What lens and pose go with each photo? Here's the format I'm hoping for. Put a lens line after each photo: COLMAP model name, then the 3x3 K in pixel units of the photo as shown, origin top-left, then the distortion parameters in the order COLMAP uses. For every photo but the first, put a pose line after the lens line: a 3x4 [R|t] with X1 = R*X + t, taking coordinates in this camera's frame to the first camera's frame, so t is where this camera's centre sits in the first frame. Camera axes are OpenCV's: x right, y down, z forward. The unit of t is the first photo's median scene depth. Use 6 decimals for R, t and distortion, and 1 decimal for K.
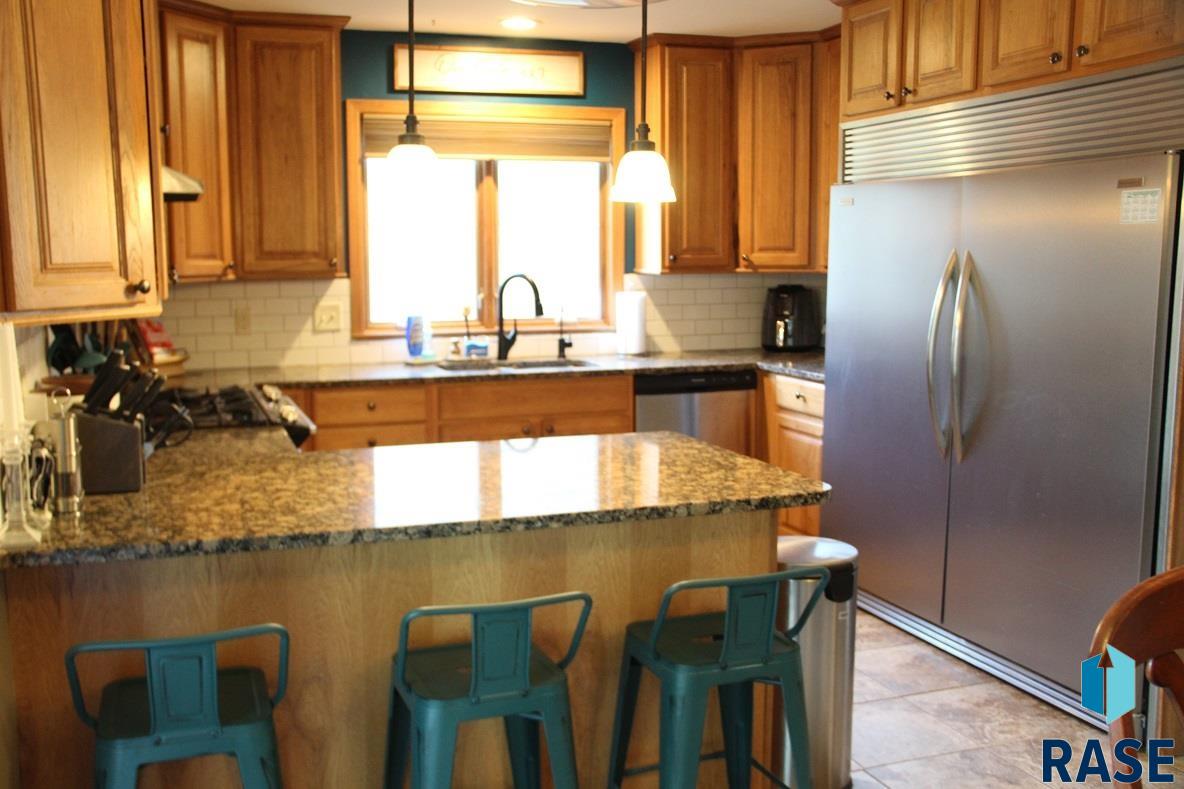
lens RADIAL K [[1153.5, 0, 546.7], [0, 1153.5, 419.9], [0, 0, 1]] dist [-0.125043, 0.225091]
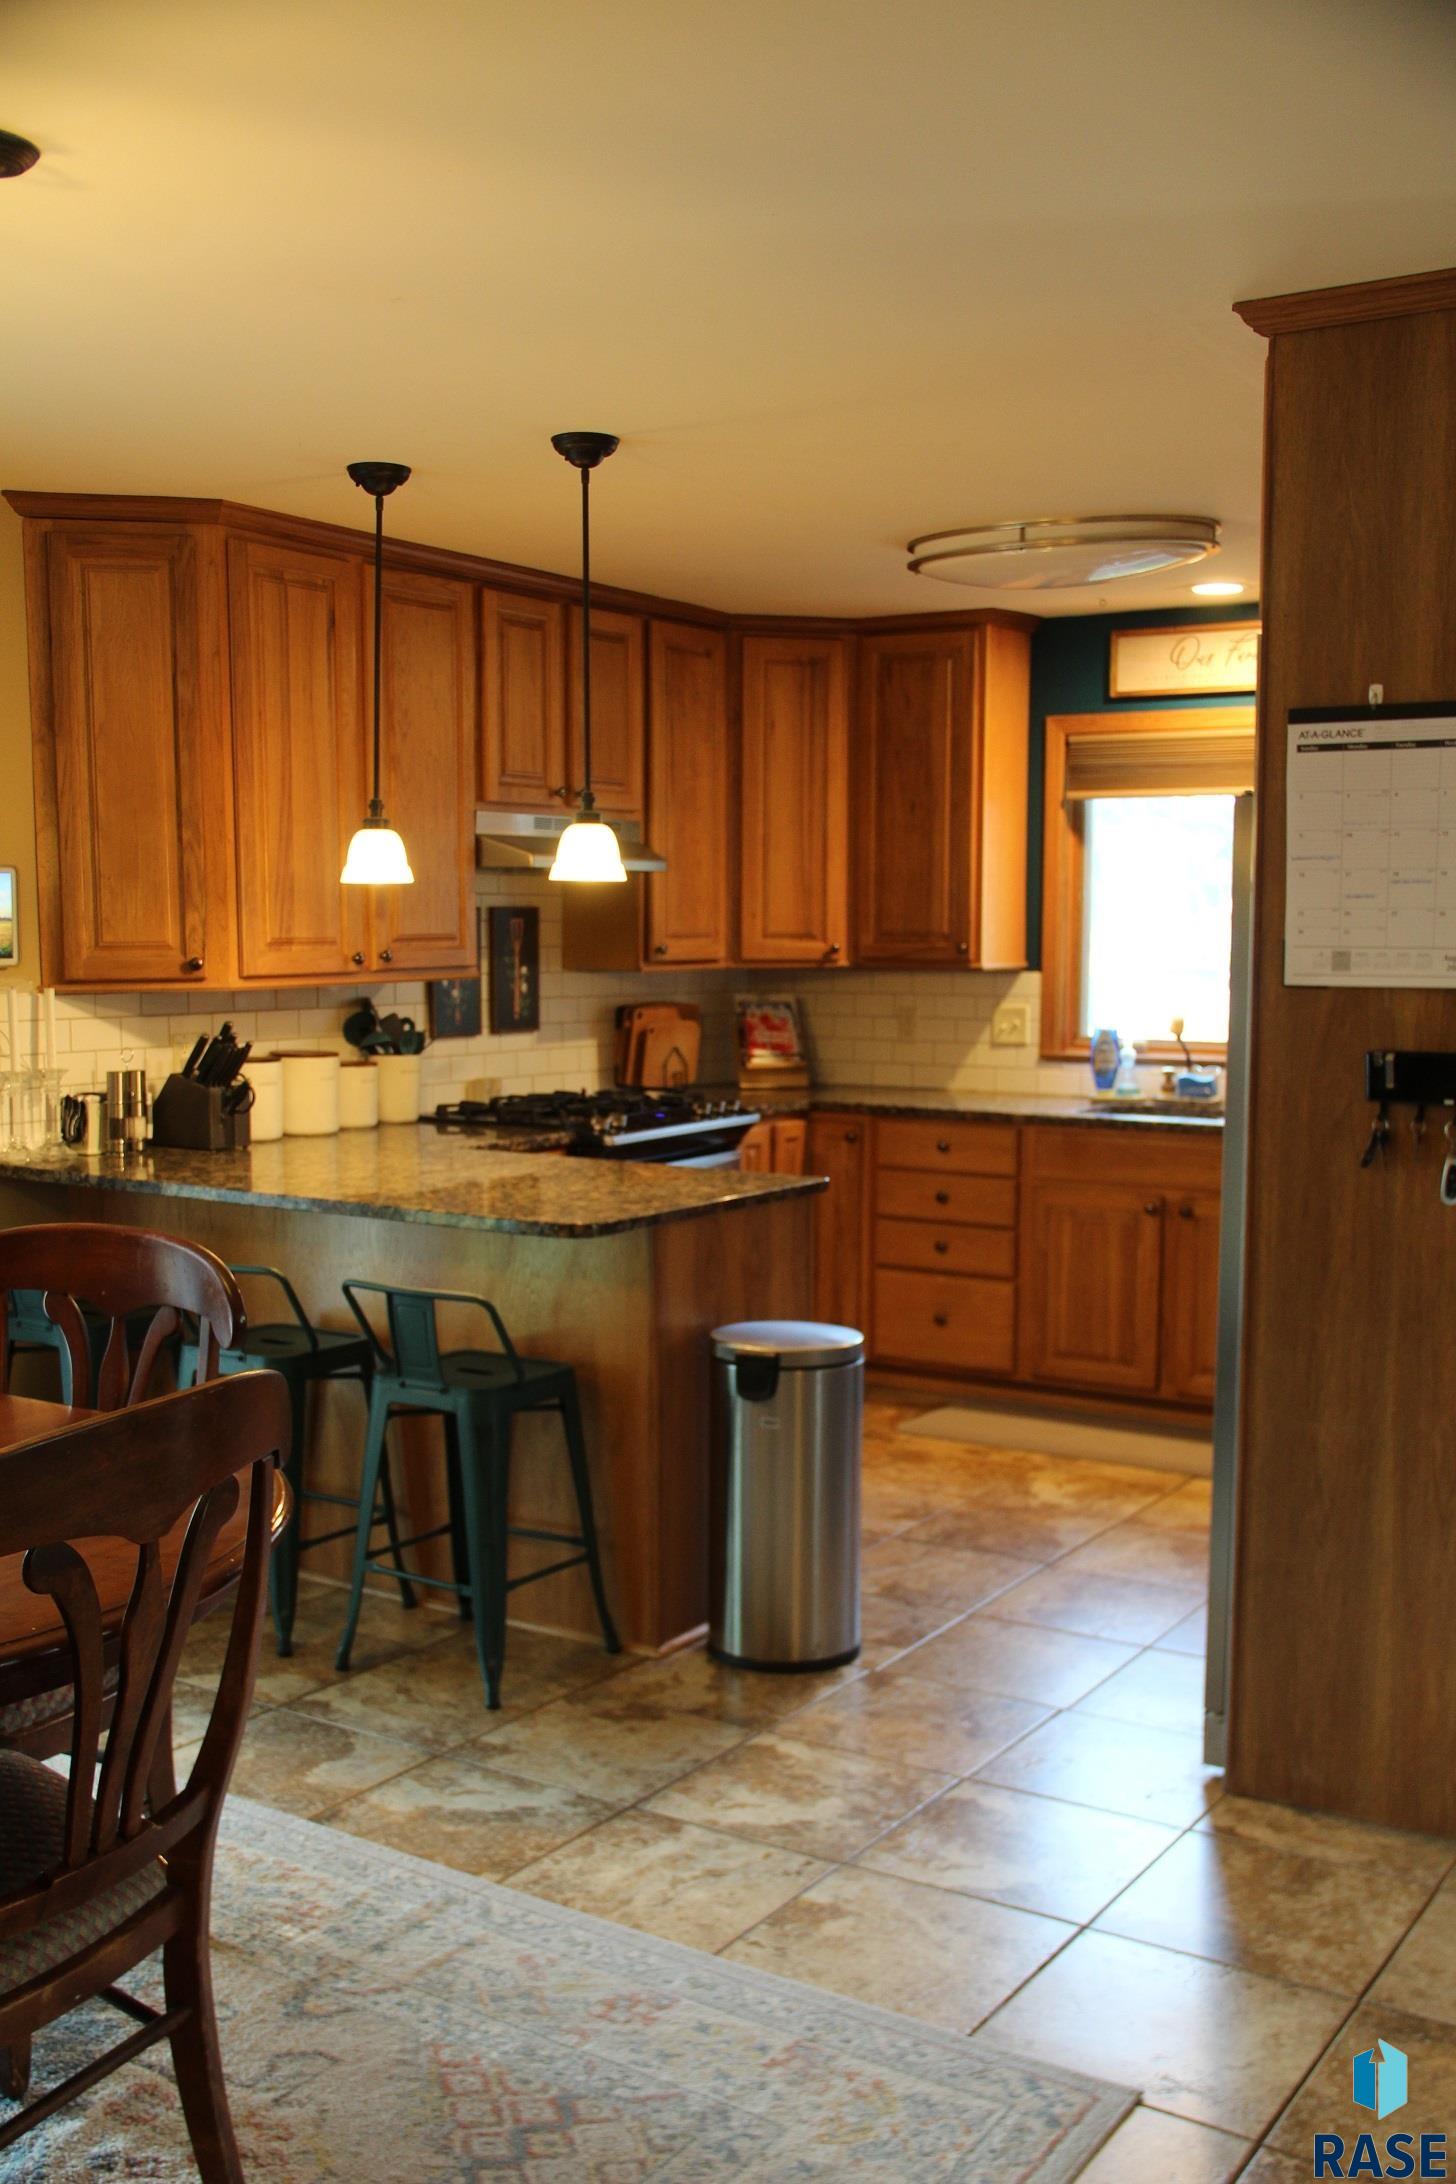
lens RADIAL K [[2127.7, 0, 743.4], [0, 2127.7, 1214.8], [0, 0, 1]] dist [-0.125043, 0.225091]
pose [[0.645972, 0.113307, -0.754905, 0.866290], [-0.119861, 0.991711, 0.046286, -0.017870], [0.753893, 0.060584, 0.654198, 0.031920]]
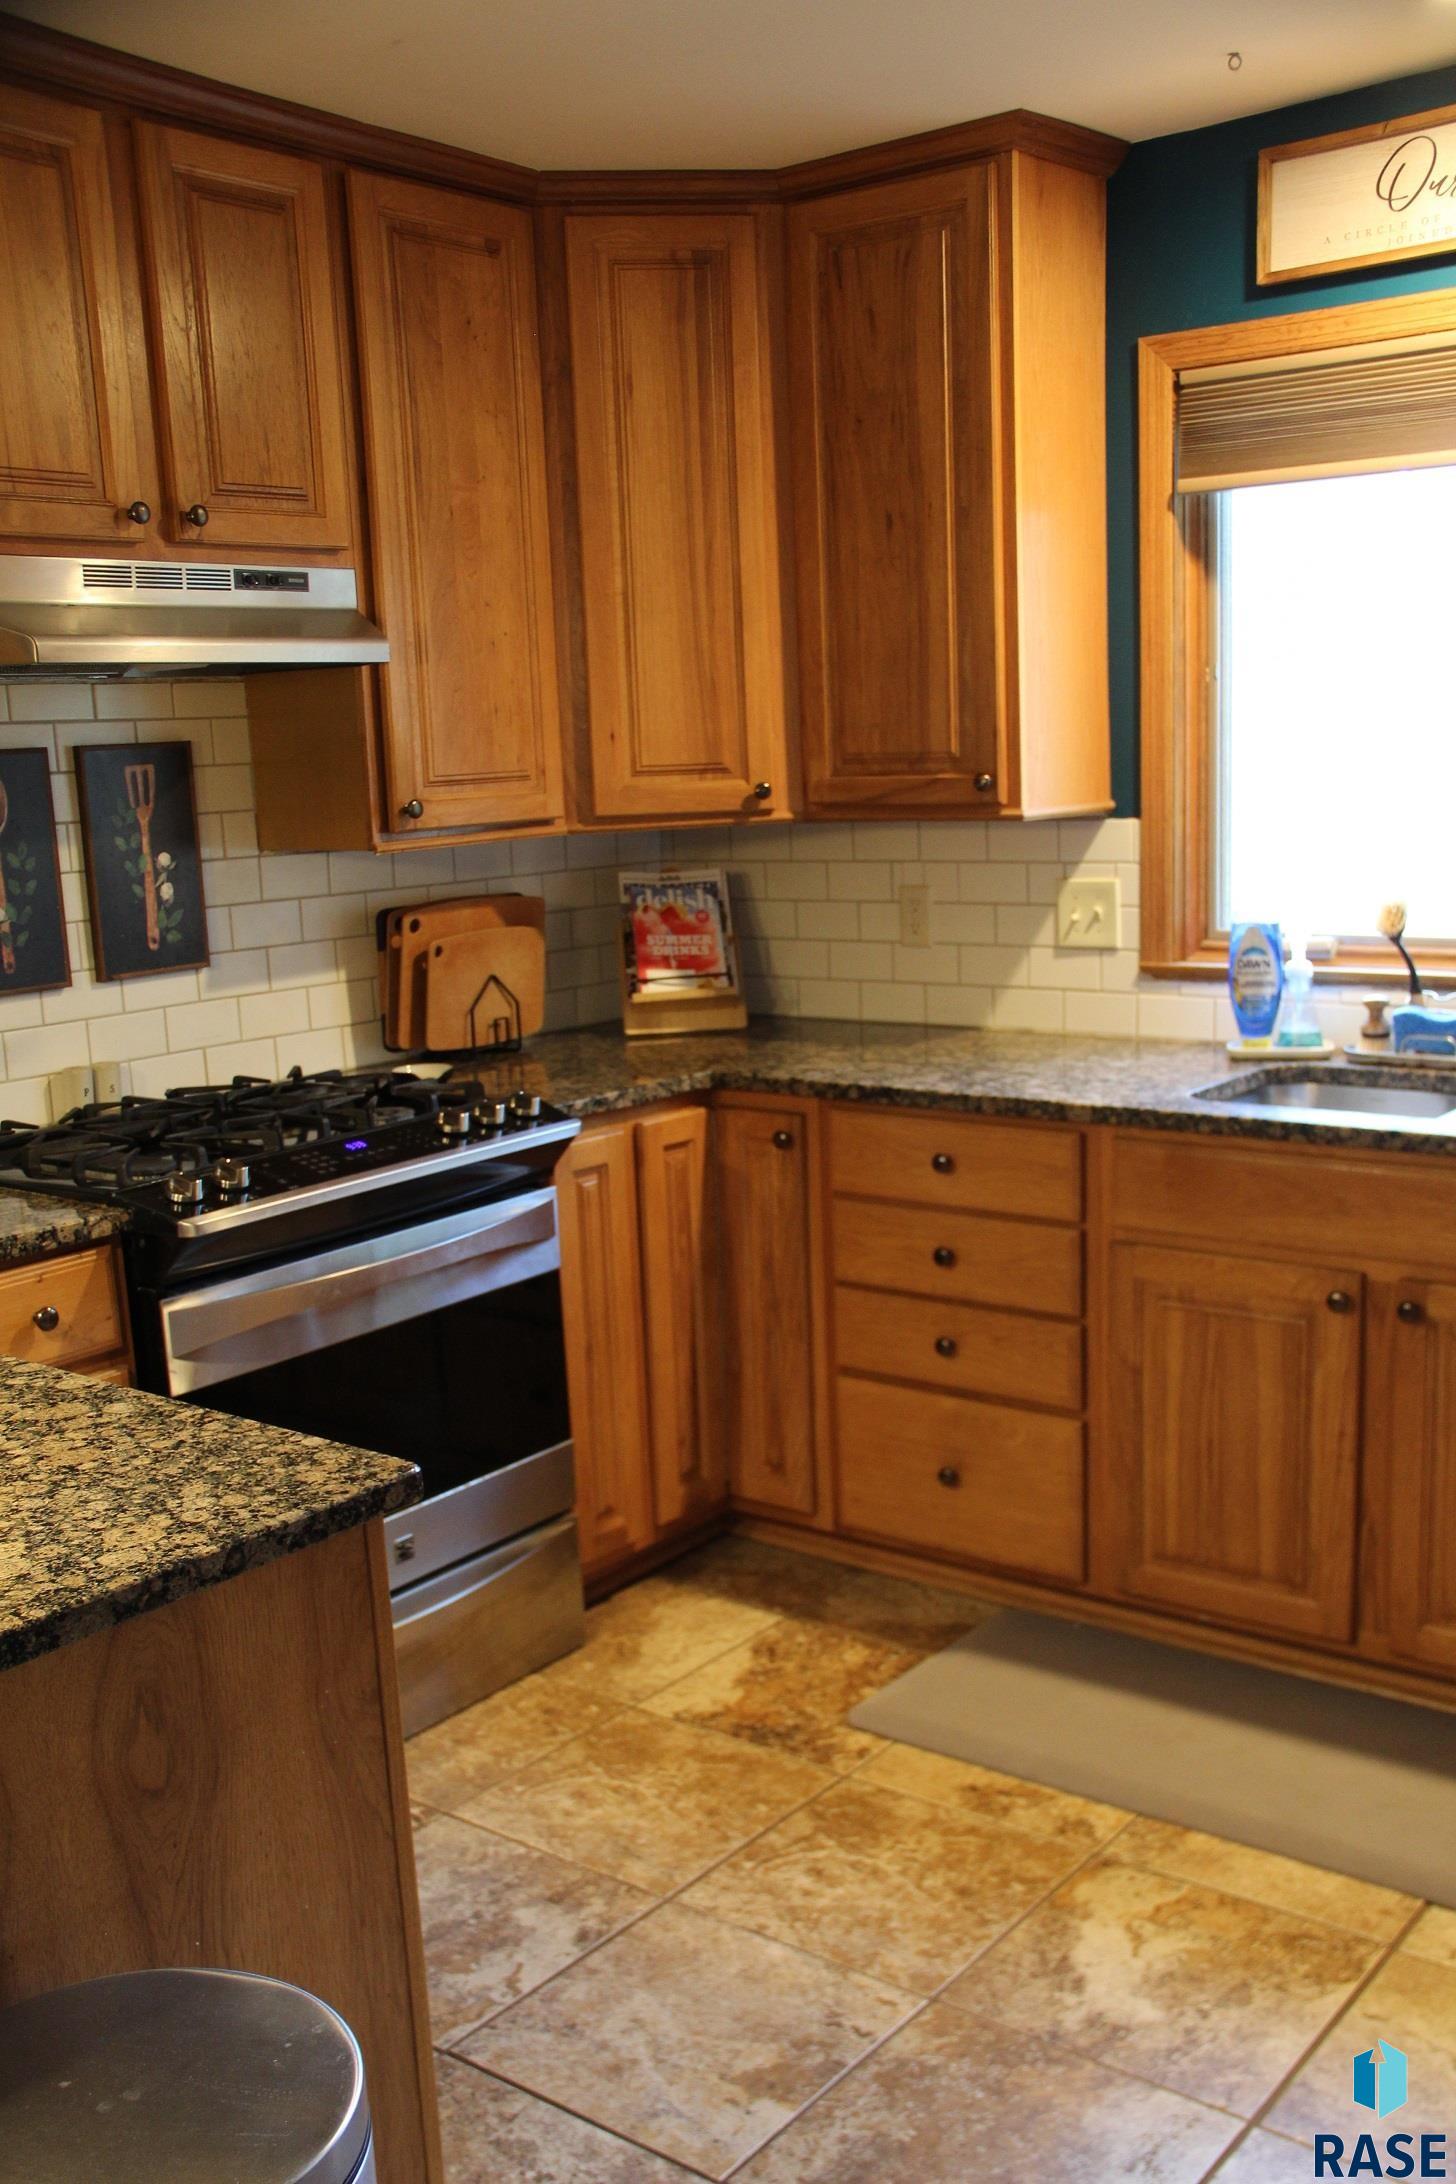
lens RADIAL K [[2127.7, 0, 743.4], [0, 2127.7, 1214.8], [0, 0, 1]] dist [-0.125043, 0.225091]
pose [[0.572878, 0.164099, -0.803045, 0.424098], [-0.085227, 0.986369, 0.140760, -0.098507], [0.815197, -0.012197, 0.579055, 0.588052]]
